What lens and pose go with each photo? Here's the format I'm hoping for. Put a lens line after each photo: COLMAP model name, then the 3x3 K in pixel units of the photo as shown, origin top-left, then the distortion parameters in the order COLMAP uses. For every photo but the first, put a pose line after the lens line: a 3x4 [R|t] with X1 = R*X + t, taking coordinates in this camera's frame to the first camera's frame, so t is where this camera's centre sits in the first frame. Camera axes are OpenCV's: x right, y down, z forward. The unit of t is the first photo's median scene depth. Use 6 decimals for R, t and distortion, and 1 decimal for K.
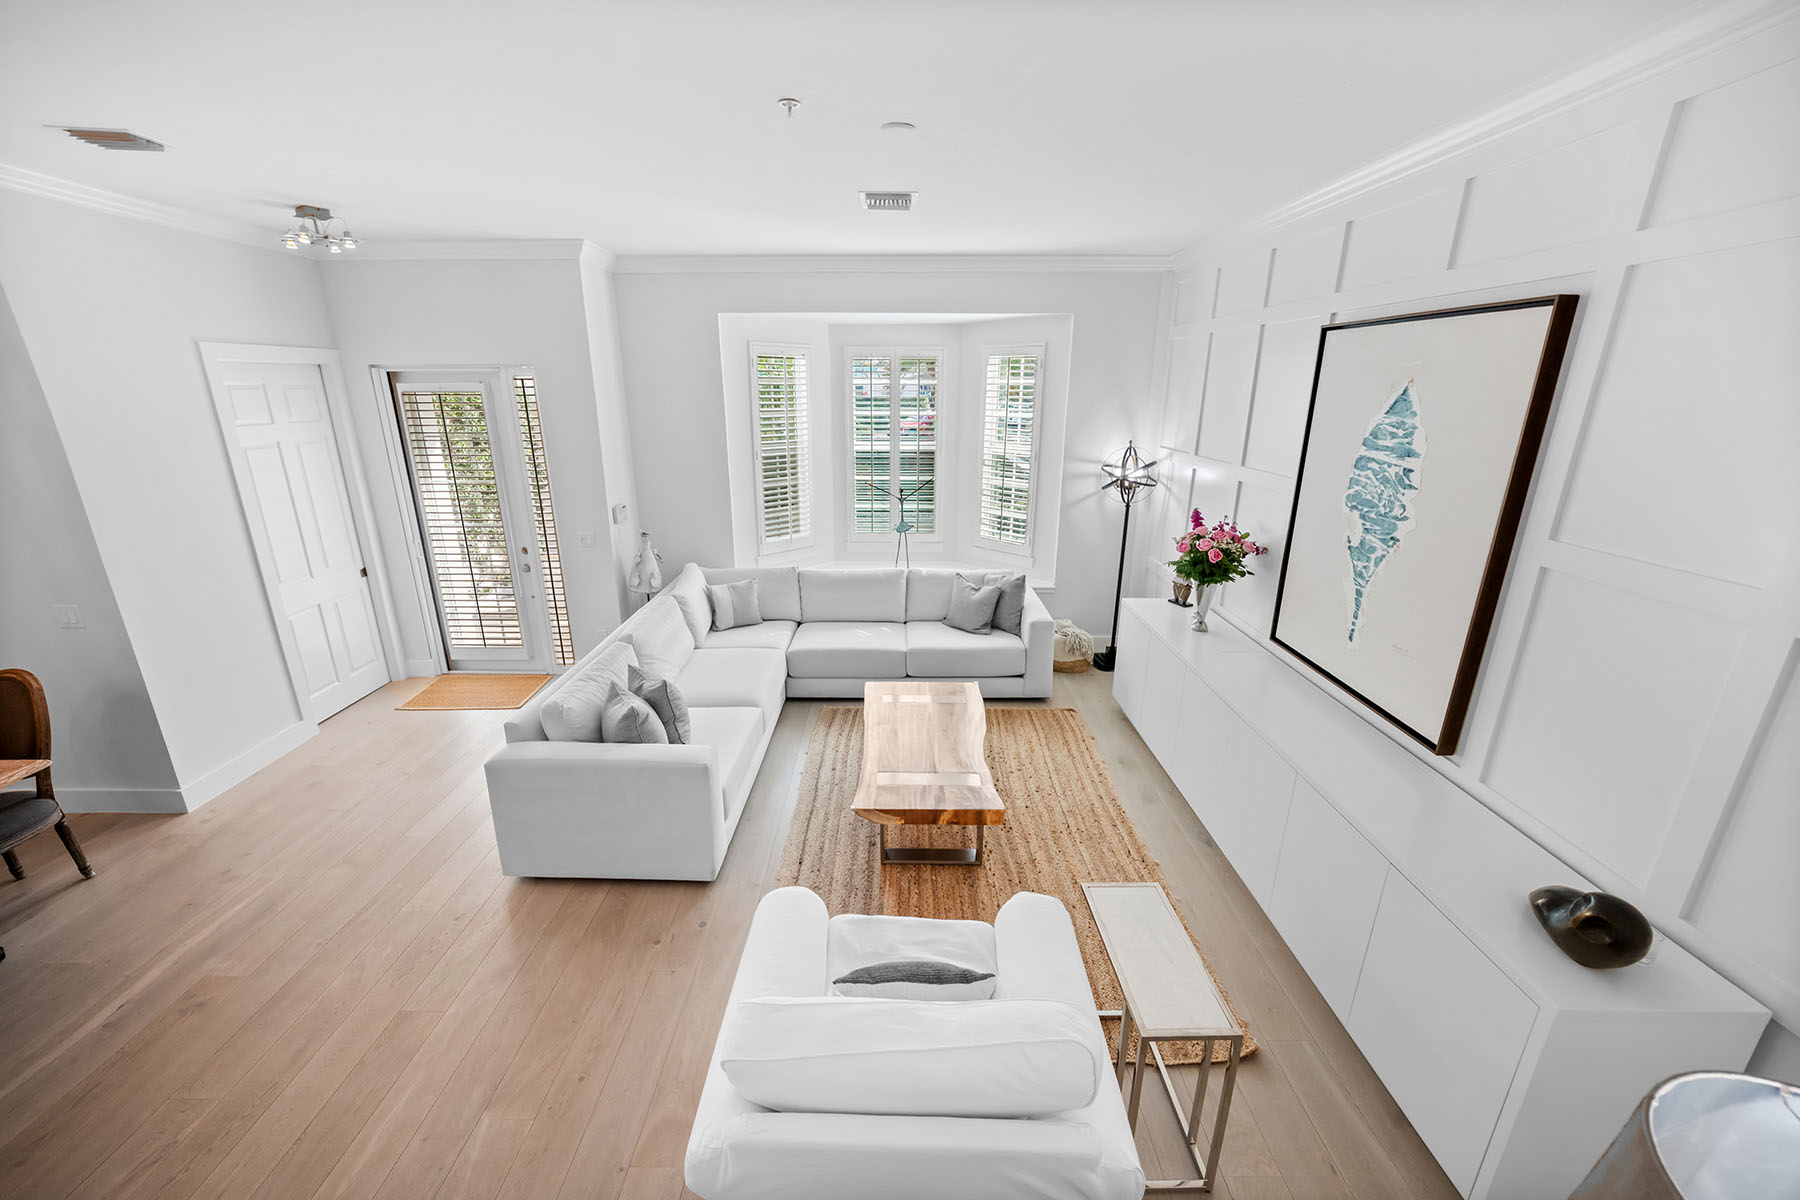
lens RADIAL K [[688.0, 0, 892.3], [0, 688.0, 597.1], [0, 0, 1]] dist [-0.016109, 0.004864]
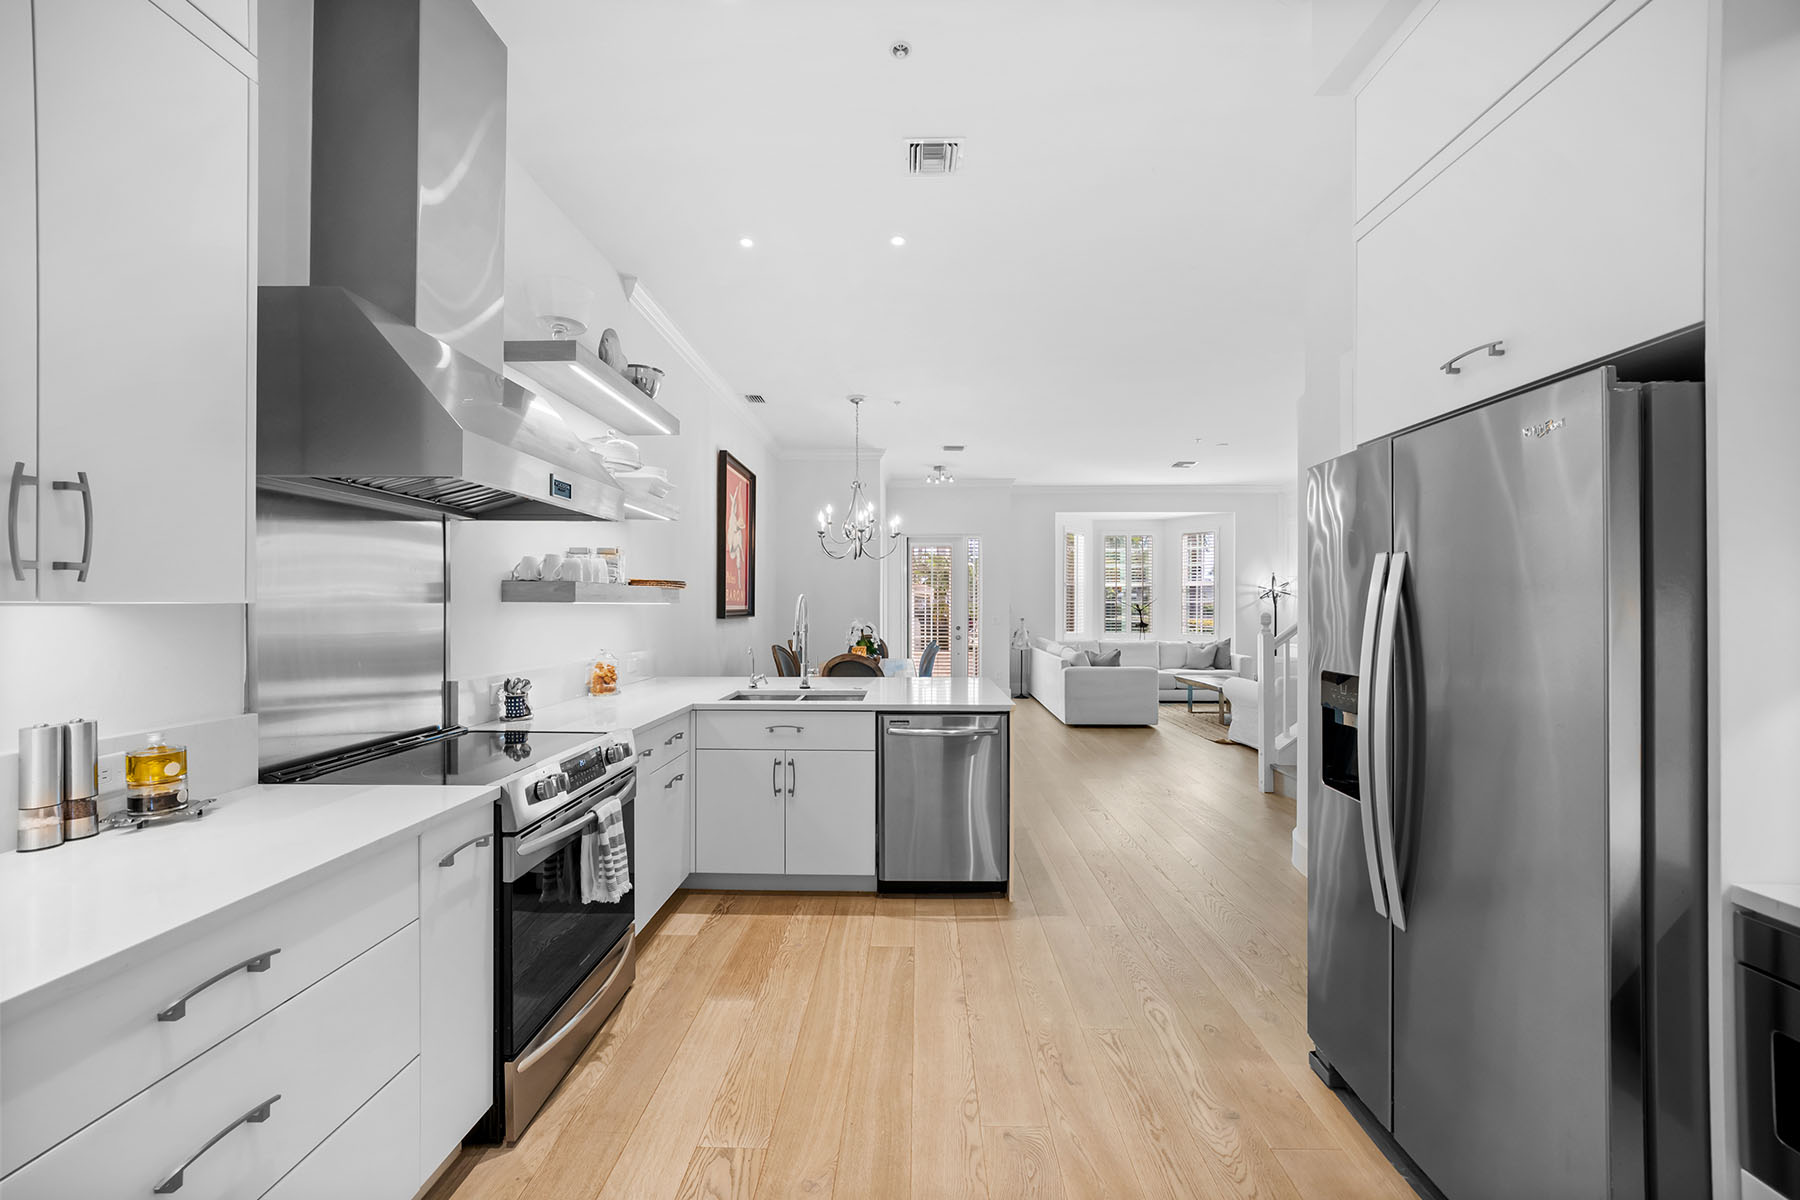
lens RADIAL K [[690.0, 0, 898.1], [0, 690.0, 603.4], [0, 0, 1]] dist [-0.012266, 0.004498]
pose [[0.999638, -0.000883, -0.026876, -1.123752], [-0.007180, 0.954416, -0.298394, 0.753620], [0.025914, 0.298479, 0.954064, -1.446788]]
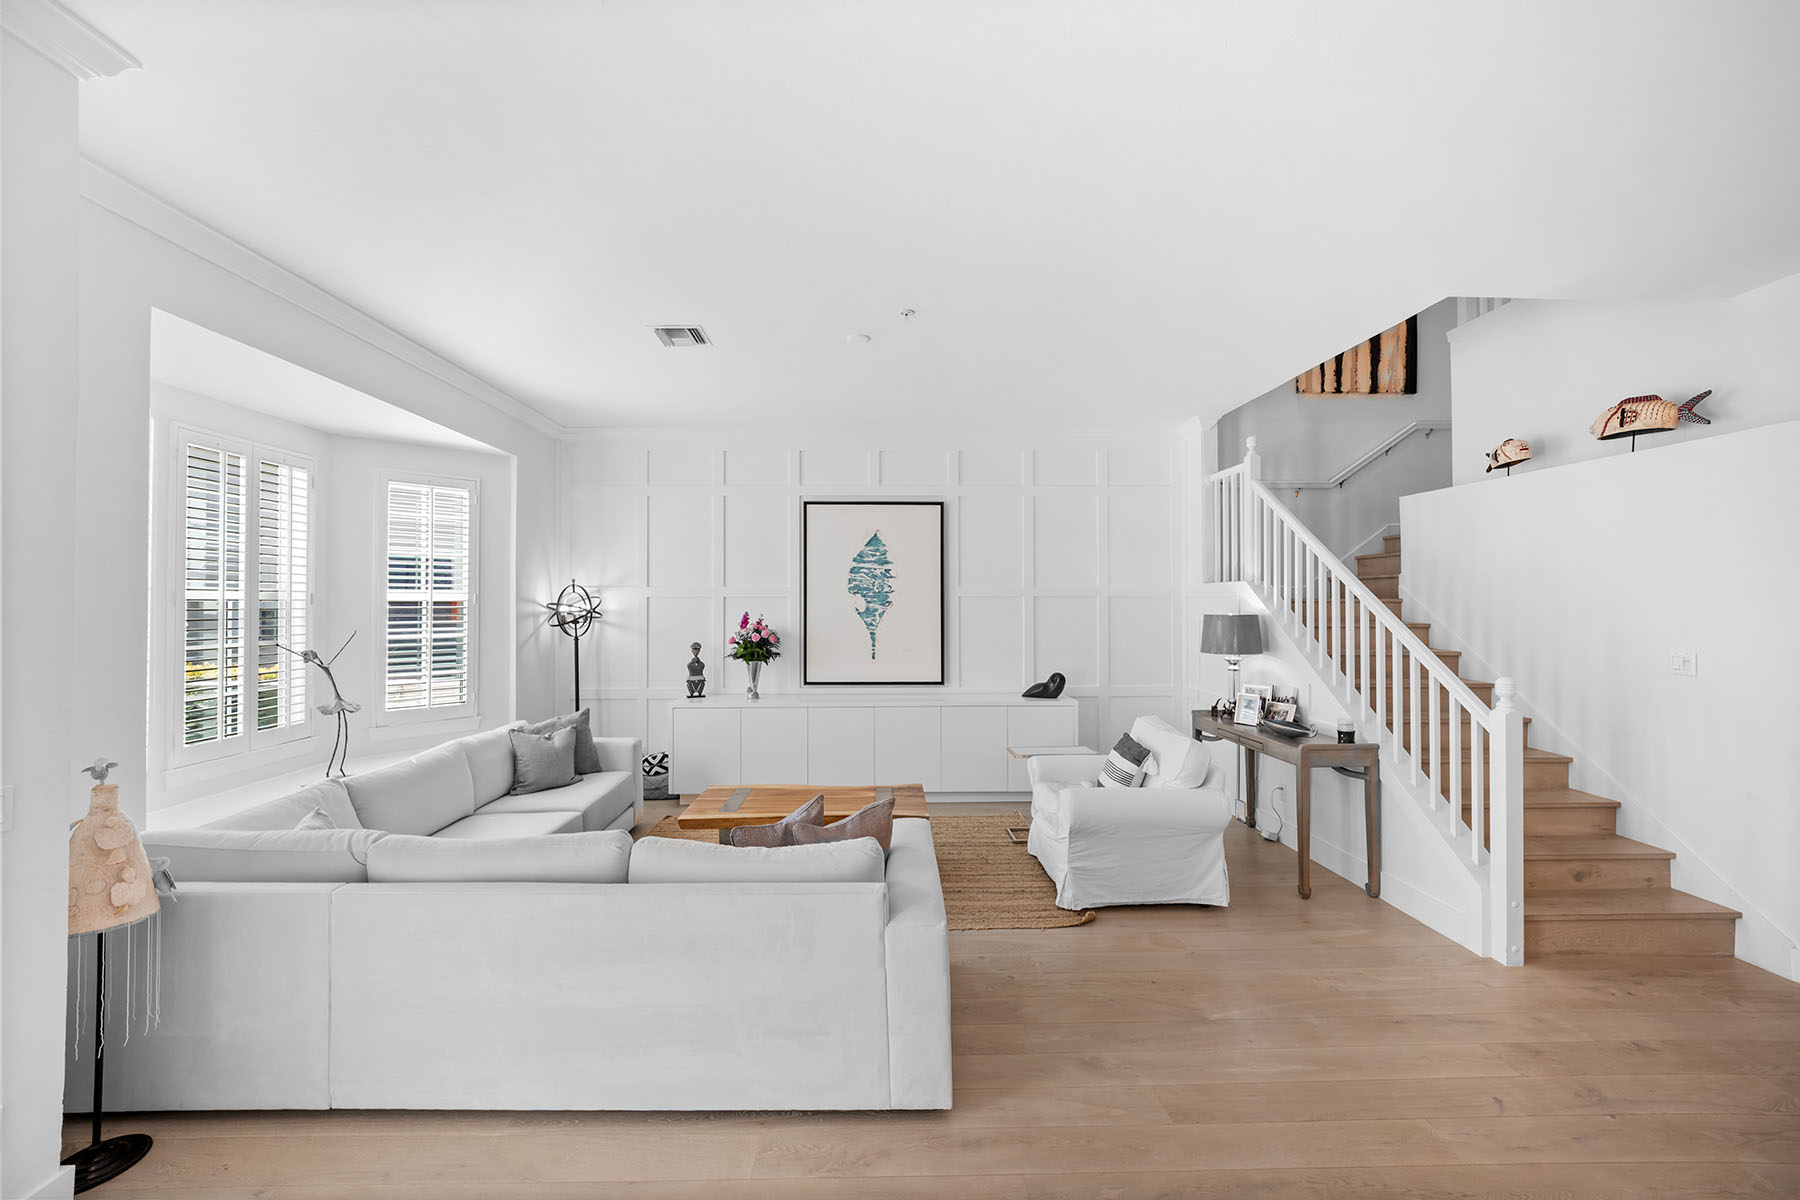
lens RADIAL K [[691.3, 0, 888.6], [0, 691.3, 594.4], [0, 0, 1]] dist [-0.009690, 0.000050]
pose [[-0.023573, 0.009550, 0.999676, -1.291387], [0.297869, 0.954605, -0.002096, -0.094547], [-0.954316, 0.297723, -0.025348, 0.960510]]
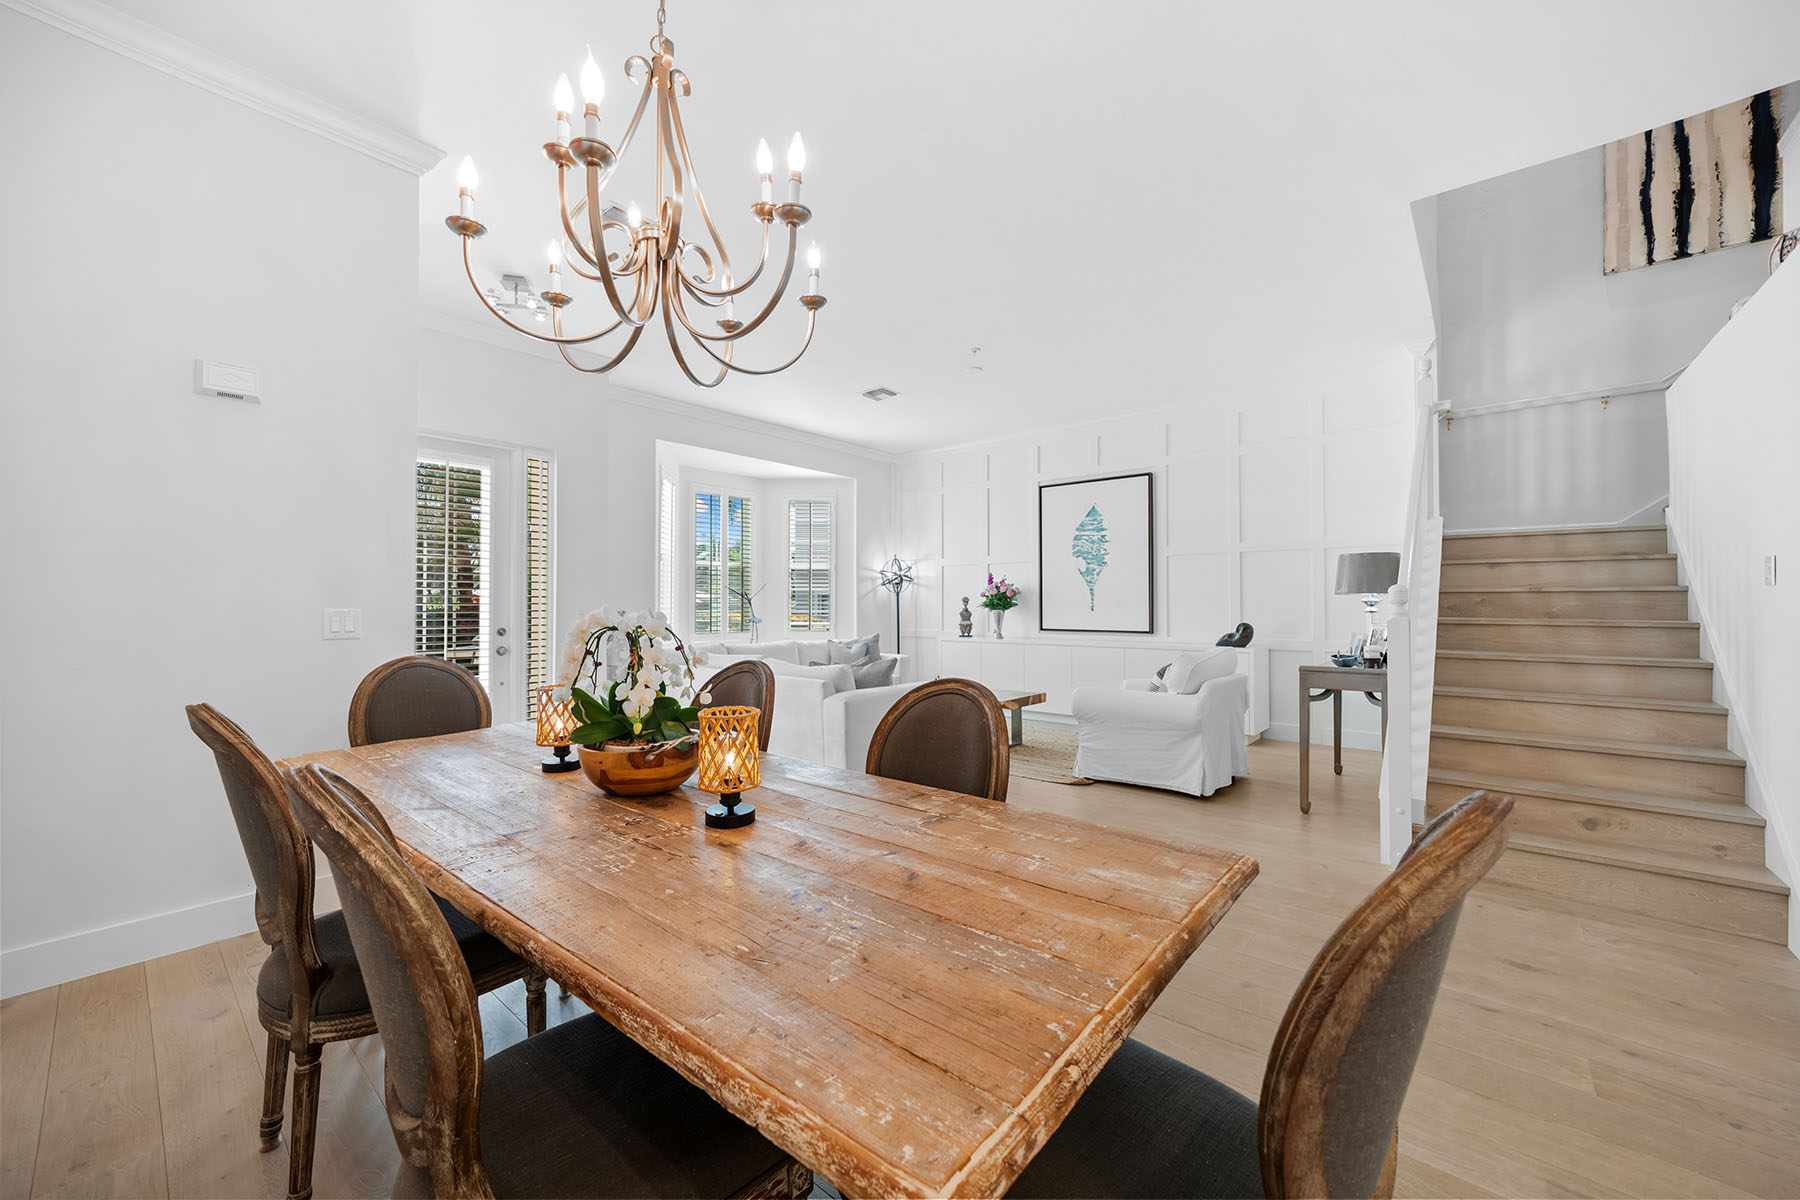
lens RADIAL K [[691.3, 0, 888.6], [0, 691.3, 594.4], [0, 0, 1]] dist [-0.009690, 0.000050]
pose [[0.657345, 0.009971, 0.753524, -1.551311], [0.224969, 0.951720, -0.208848, 0.345240], [-0.719226, 0.306805, 0.623365, 0.023620]]
